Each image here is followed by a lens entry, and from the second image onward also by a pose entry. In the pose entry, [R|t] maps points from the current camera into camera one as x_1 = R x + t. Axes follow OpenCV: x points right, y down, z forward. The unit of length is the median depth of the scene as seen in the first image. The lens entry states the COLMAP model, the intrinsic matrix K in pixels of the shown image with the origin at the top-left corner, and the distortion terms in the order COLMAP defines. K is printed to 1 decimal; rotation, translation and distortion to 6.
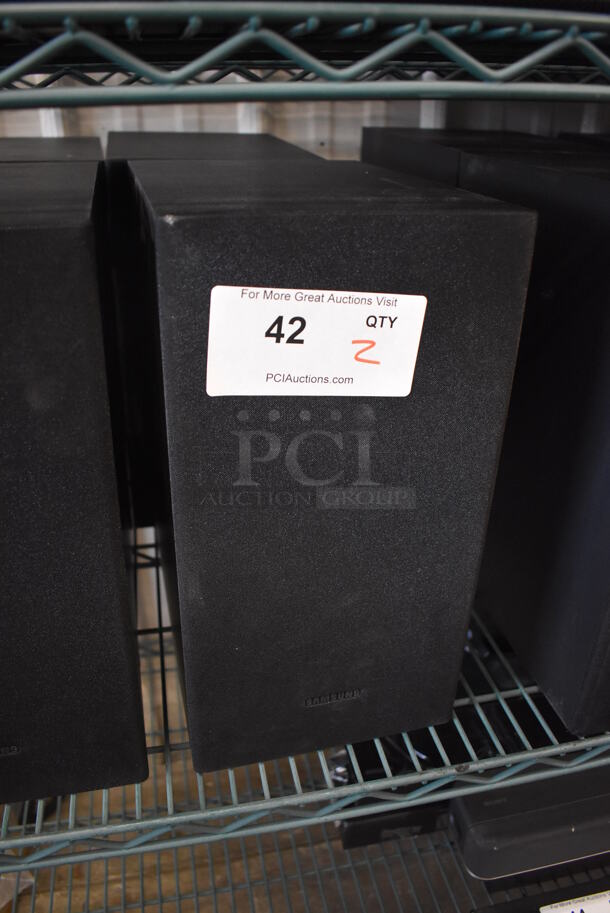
lens RADIAL K [[701.1, 0, 303.1], [0, 701.1, 443.0], [0, 0, 1]] dist [-0.096917, 0.006338]
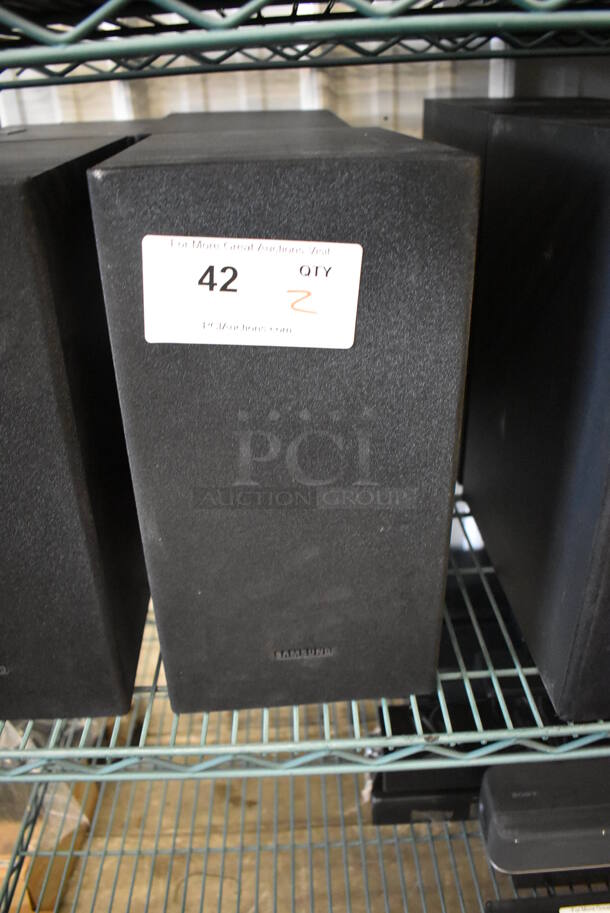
lens RADIAL K [[701.1, 0, 303.1], [0, 701.1, 443.0], [0, 0, 1]] dist [-0.096917, 0.006338]
pose [[0.981997, 0.039711, -0.184678, 0.235123], [-0.037353, 0.999170, 0.016229, 0.047532], [0.185169, -0.009039, 0.982665, 0.003106]]
